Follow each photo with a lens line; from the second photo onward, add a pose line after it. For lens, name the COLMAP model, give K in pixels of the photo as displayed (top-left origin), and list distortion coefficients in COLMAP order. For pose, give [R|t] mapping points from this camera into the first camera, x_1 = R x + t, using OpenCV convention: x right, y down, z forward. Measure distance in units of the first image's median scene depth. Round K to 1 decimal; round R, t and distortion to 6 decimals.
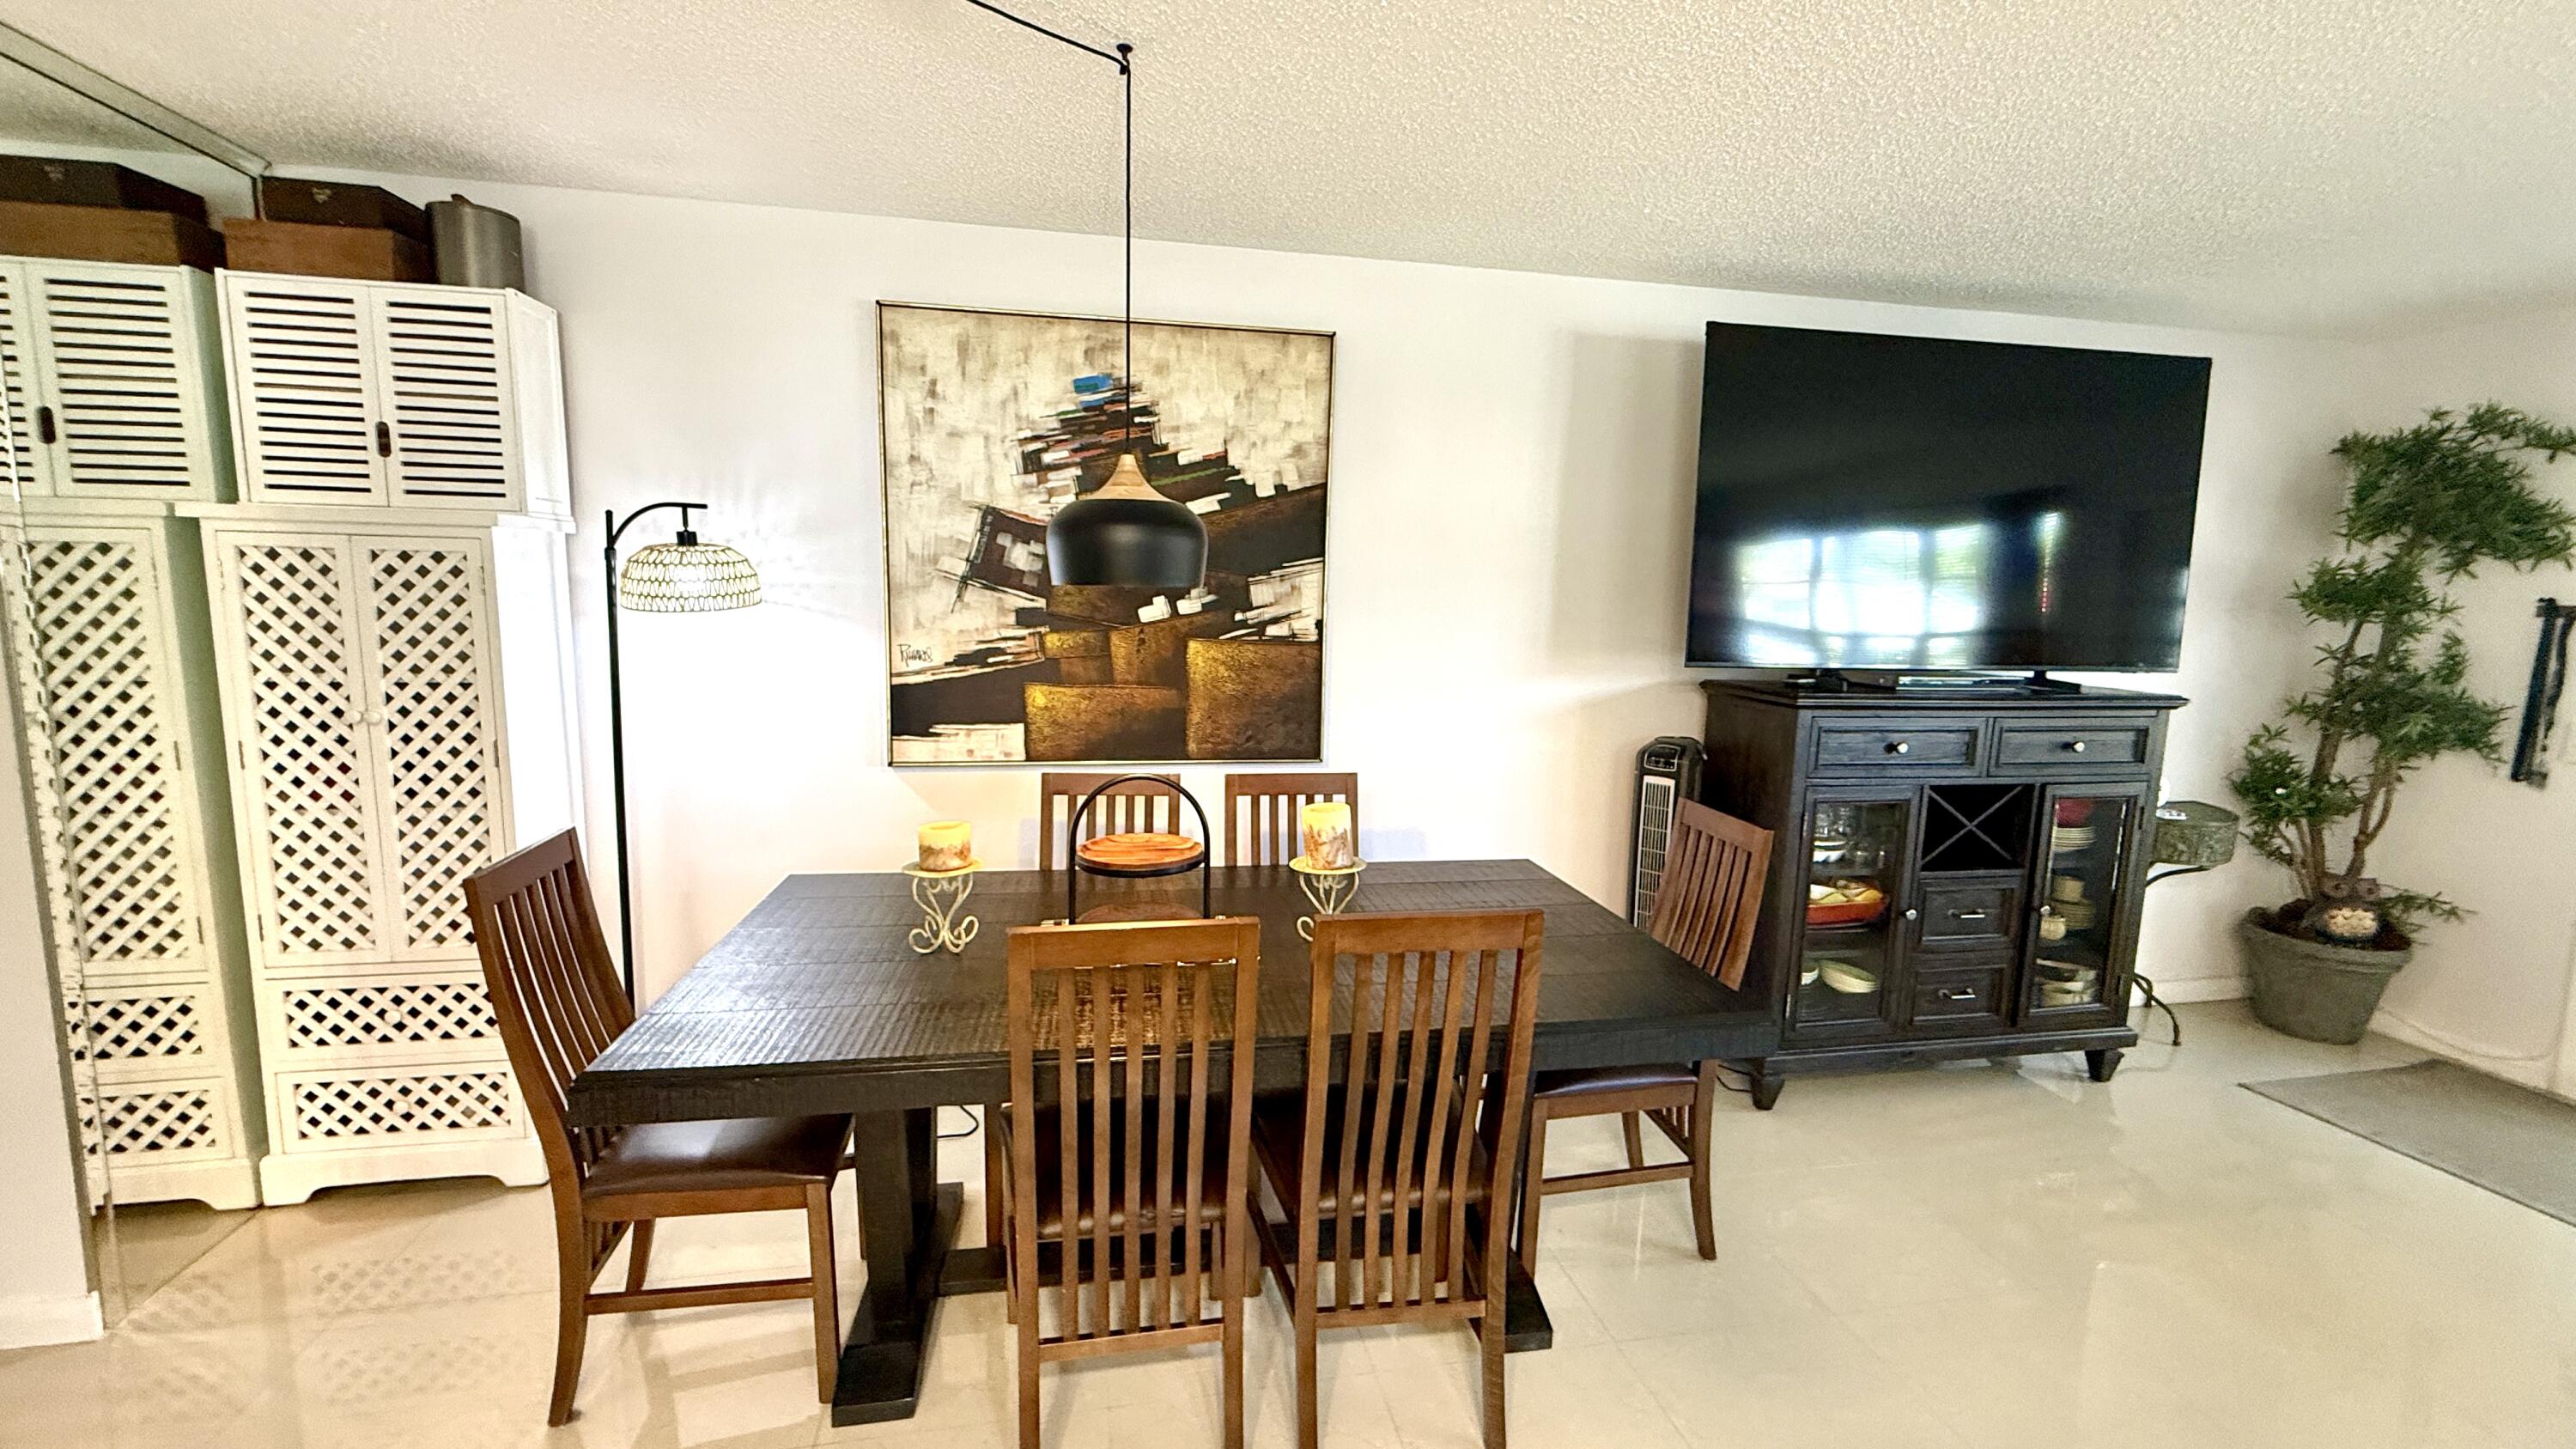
lens RADIAL K [[1023.5, 0, 1280.8], [0, 1023.5, 725.9], [0, 0, 1]] dist [-0.000654, 0.000086]
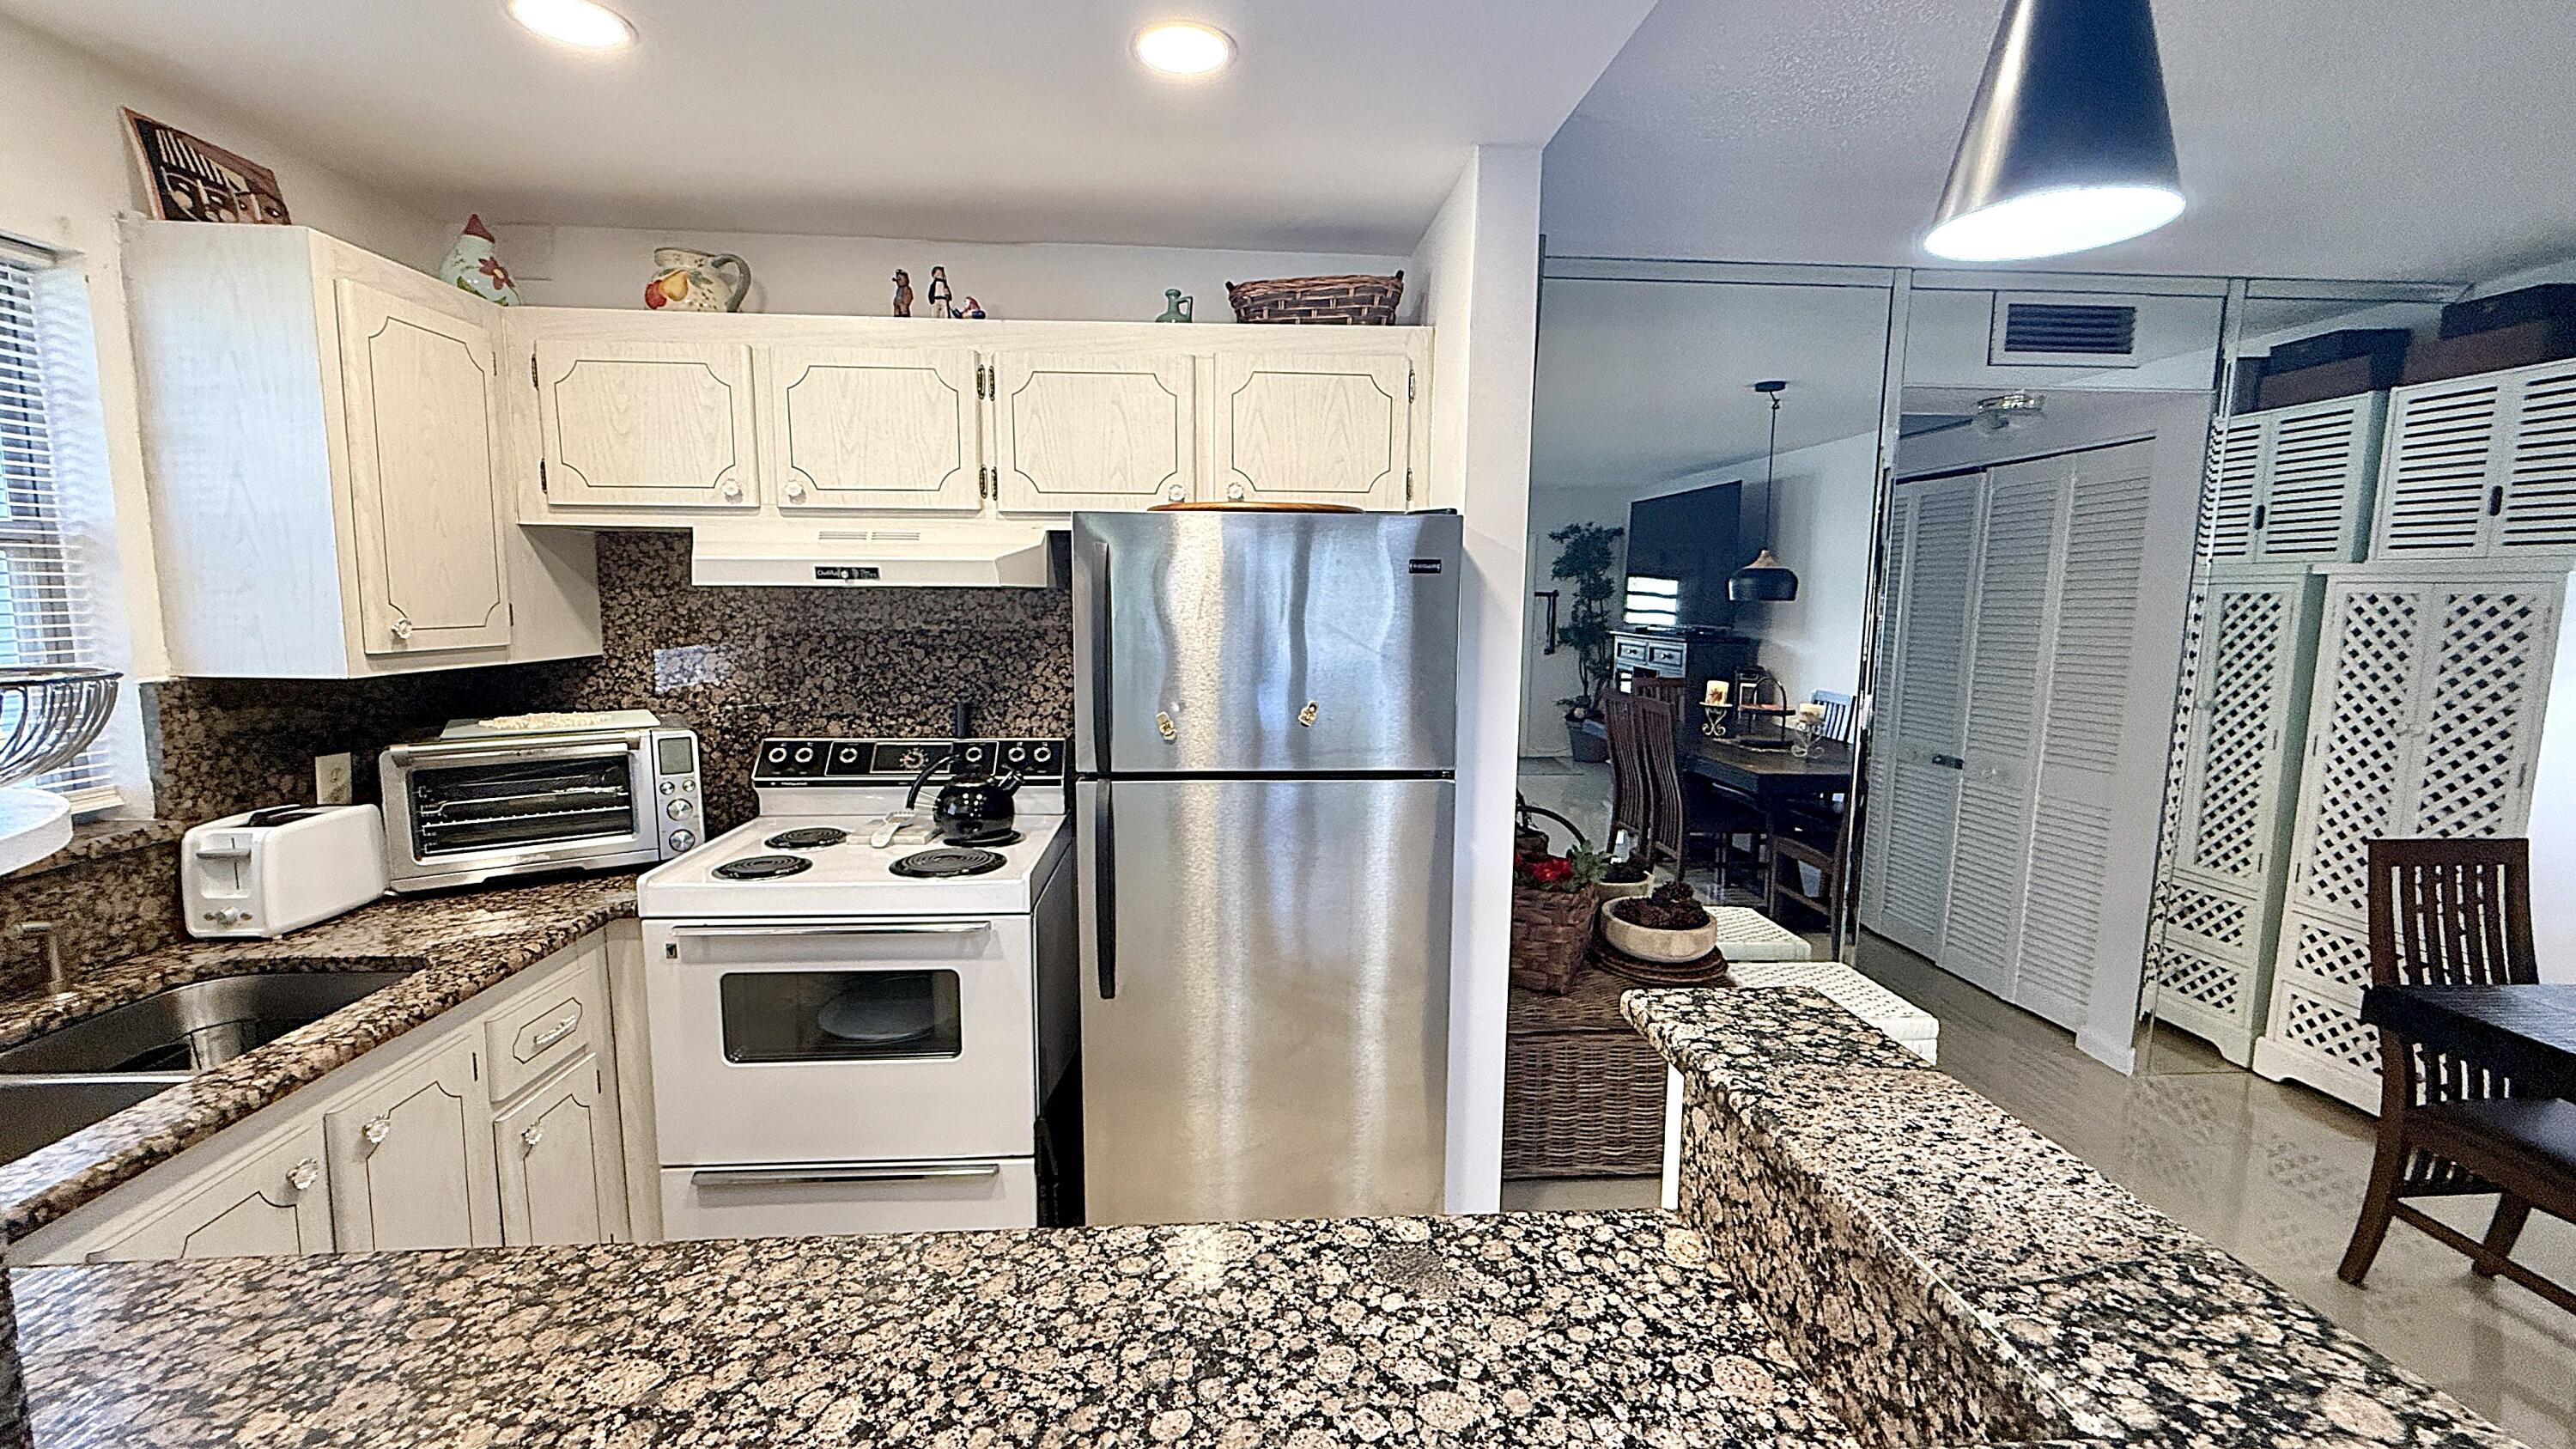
lens RADIAL K [[1030.5, 0, 1274.1], [0, 1030.5, 707.0], [0, 0, 1]] dist [0.000251, -0.000023]
pose [[-0.138425, 0.089577, -0.986314, 0.419679], [-0.145577, 0.983243, 0.109729, 0.023014], [0.979615, 0.158774, -0.123065, -0.160316]]
